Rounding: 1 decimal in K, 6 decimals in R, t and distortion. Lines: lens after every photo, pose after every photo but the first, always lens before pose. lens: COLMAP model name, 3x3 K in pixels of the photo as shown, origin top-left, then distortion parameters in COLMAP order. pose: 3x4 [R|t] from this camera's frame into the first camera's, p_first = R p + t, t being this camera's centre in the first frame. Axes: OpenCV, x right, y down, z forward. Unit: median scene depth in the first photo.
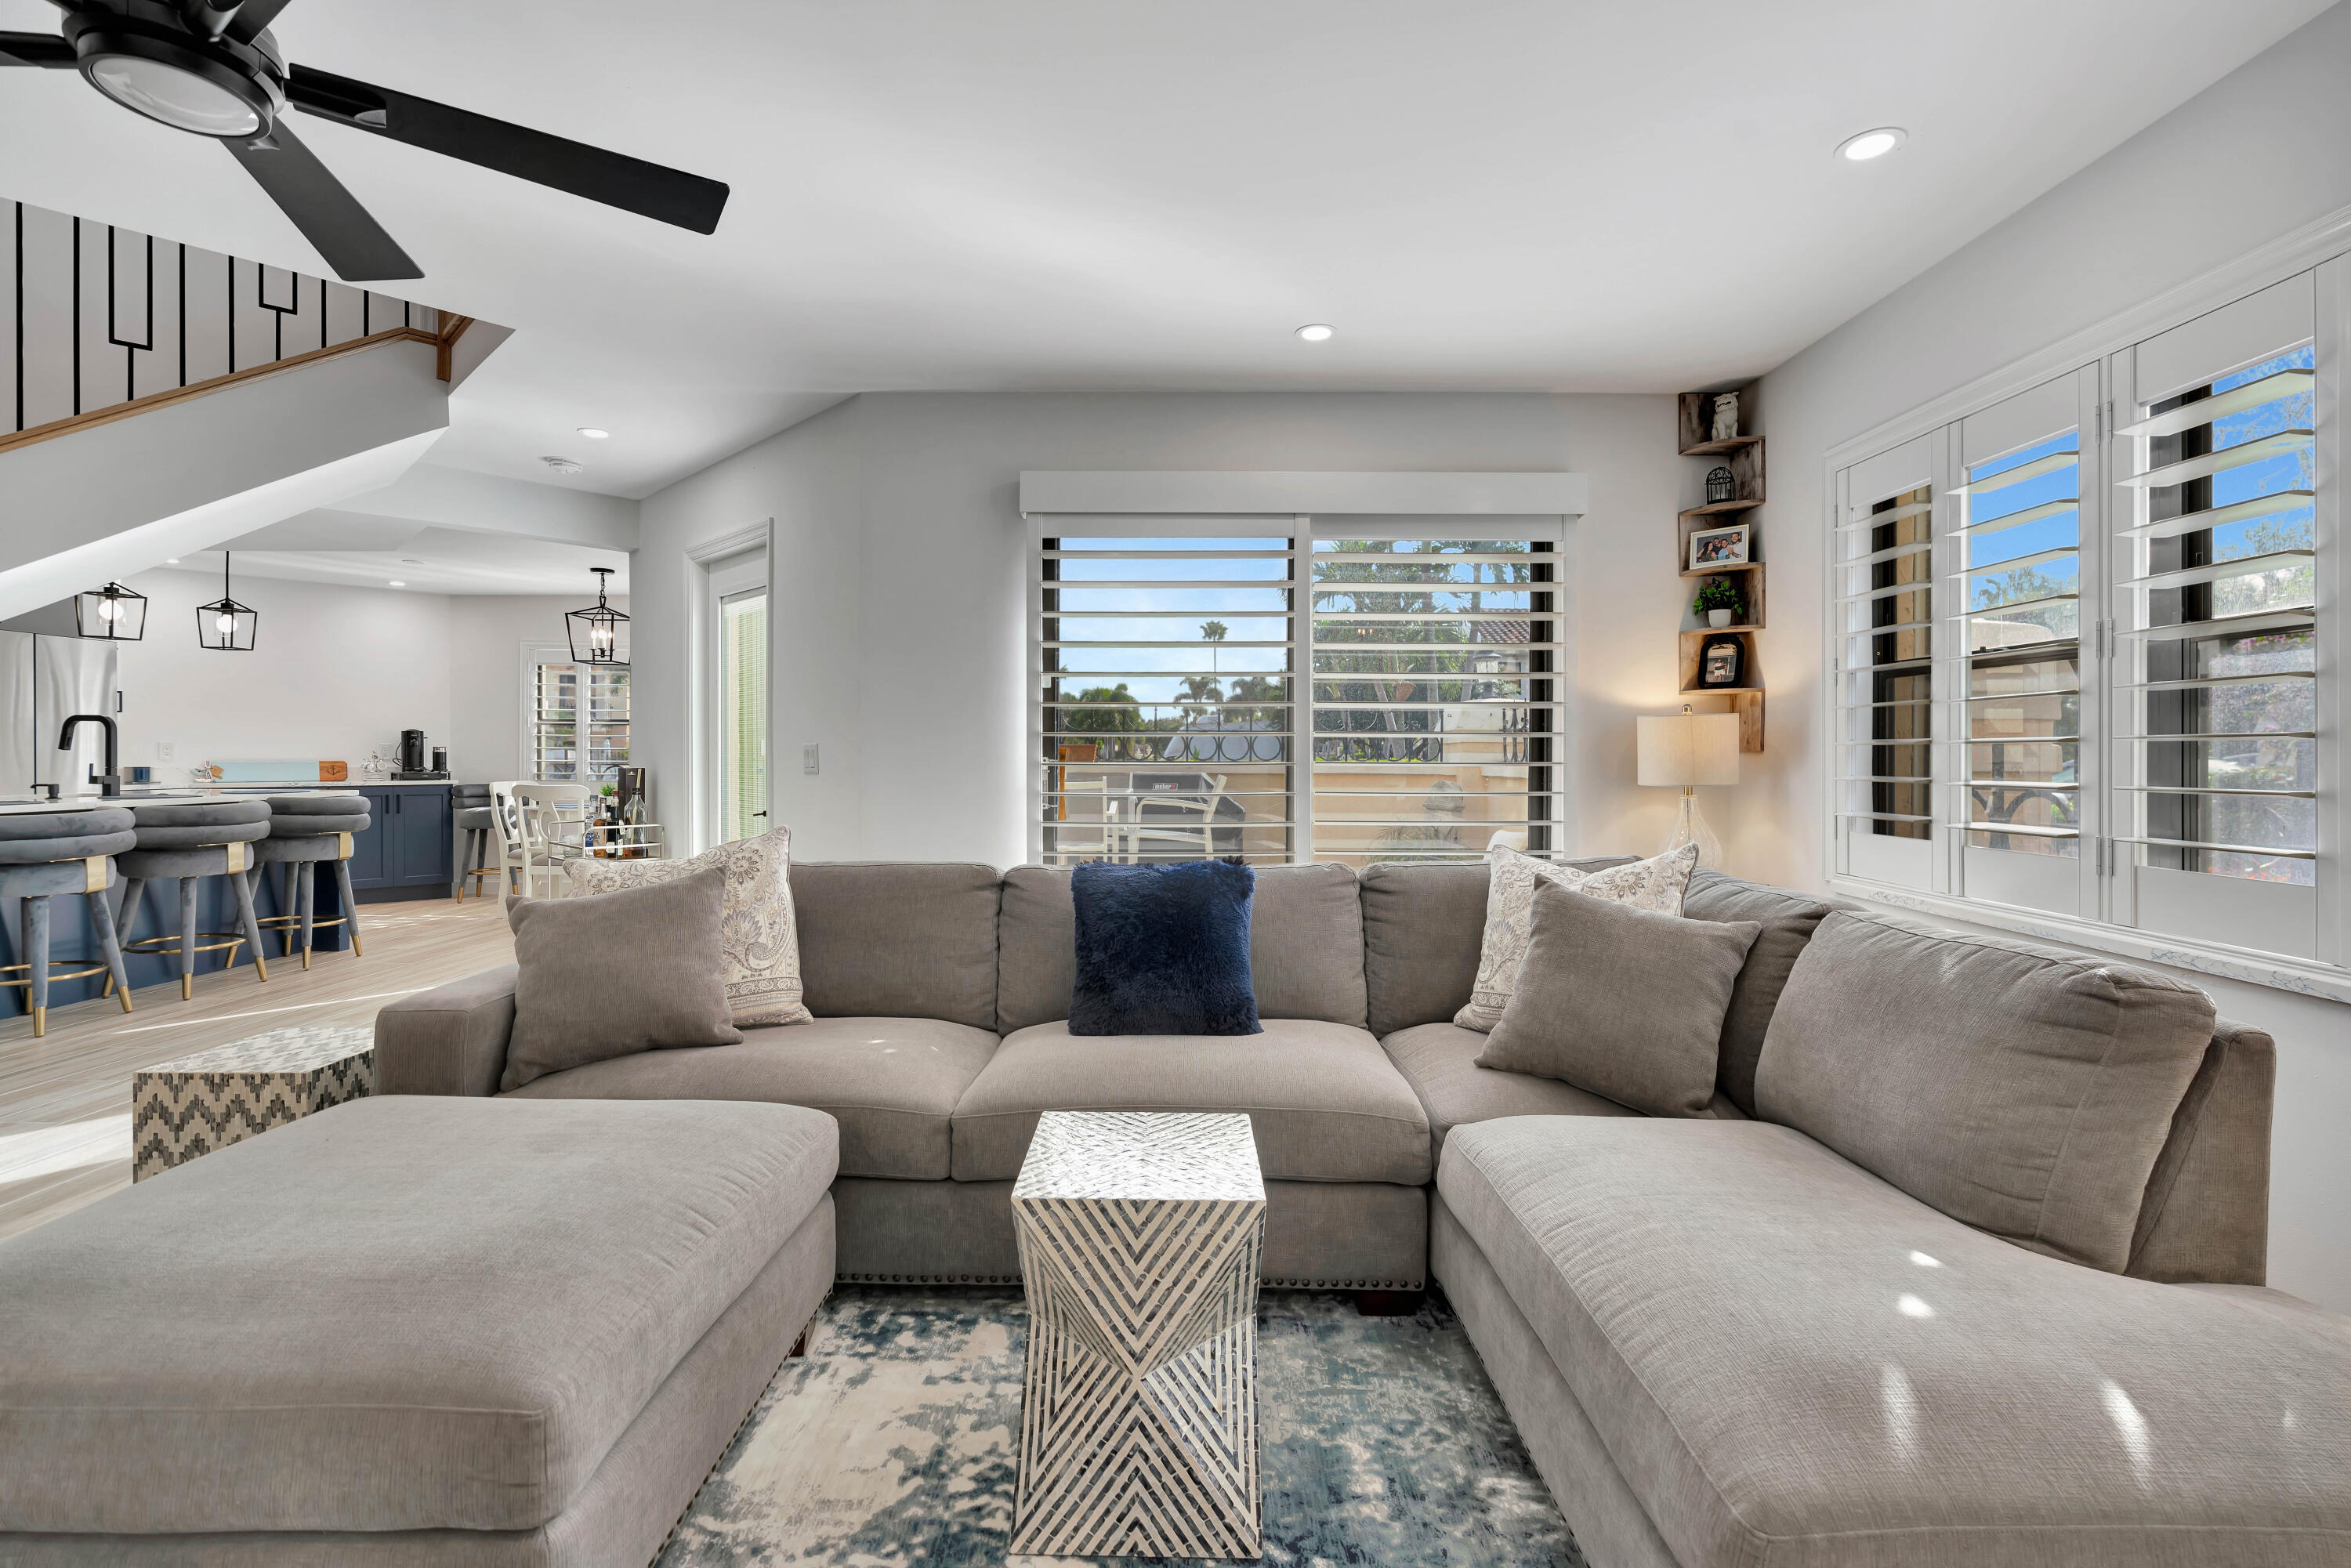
lens RADIAL K [[1064.9, 0, 1175.2], [0, 1064.9, 762.6], [0, 0, 1]] dist [-0.001575, 0.001351]
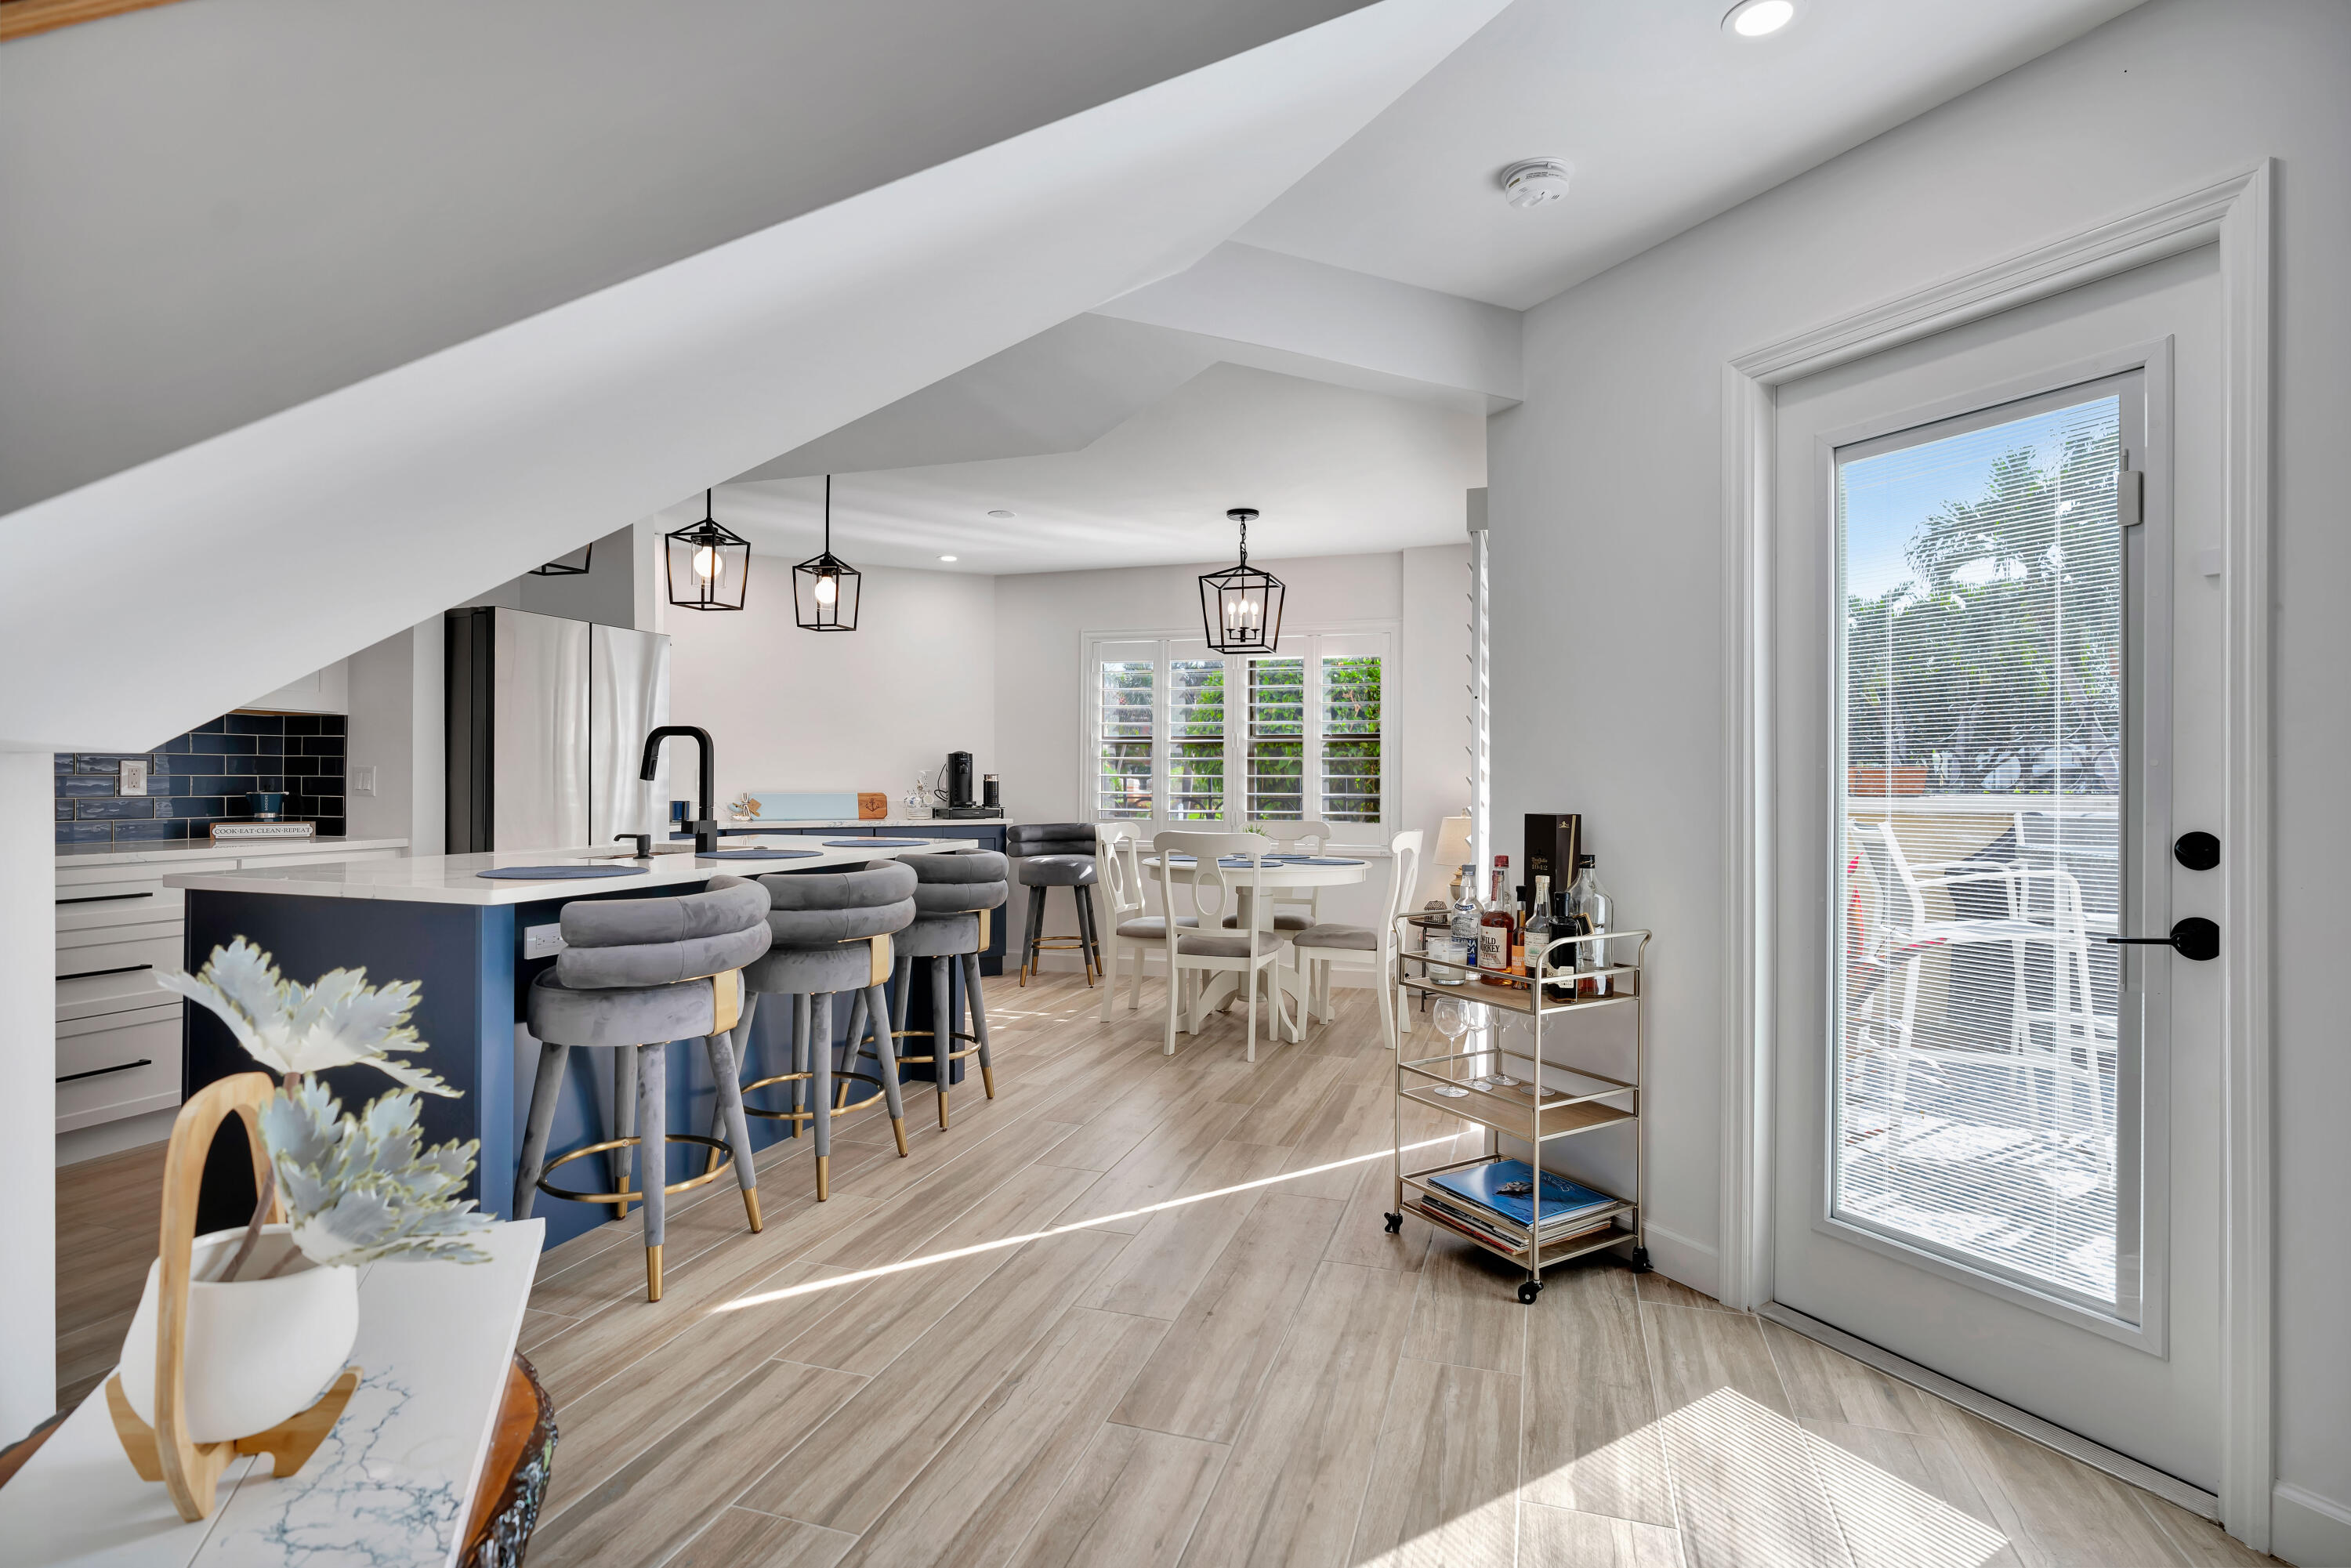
lens RADIAL K [[1144.4, 0, 1175.5], [0, 1144.4, 784.0], [0, 0, 1]] dist [-0.003782, 0.000293]
pose [[0.955204, -0.000359, -0.295947, -0.747549], [-0.001259, 0.999985, -0.005276, -0.009132], [0.295945, 0.005412, 0.955190, 0.604620]]
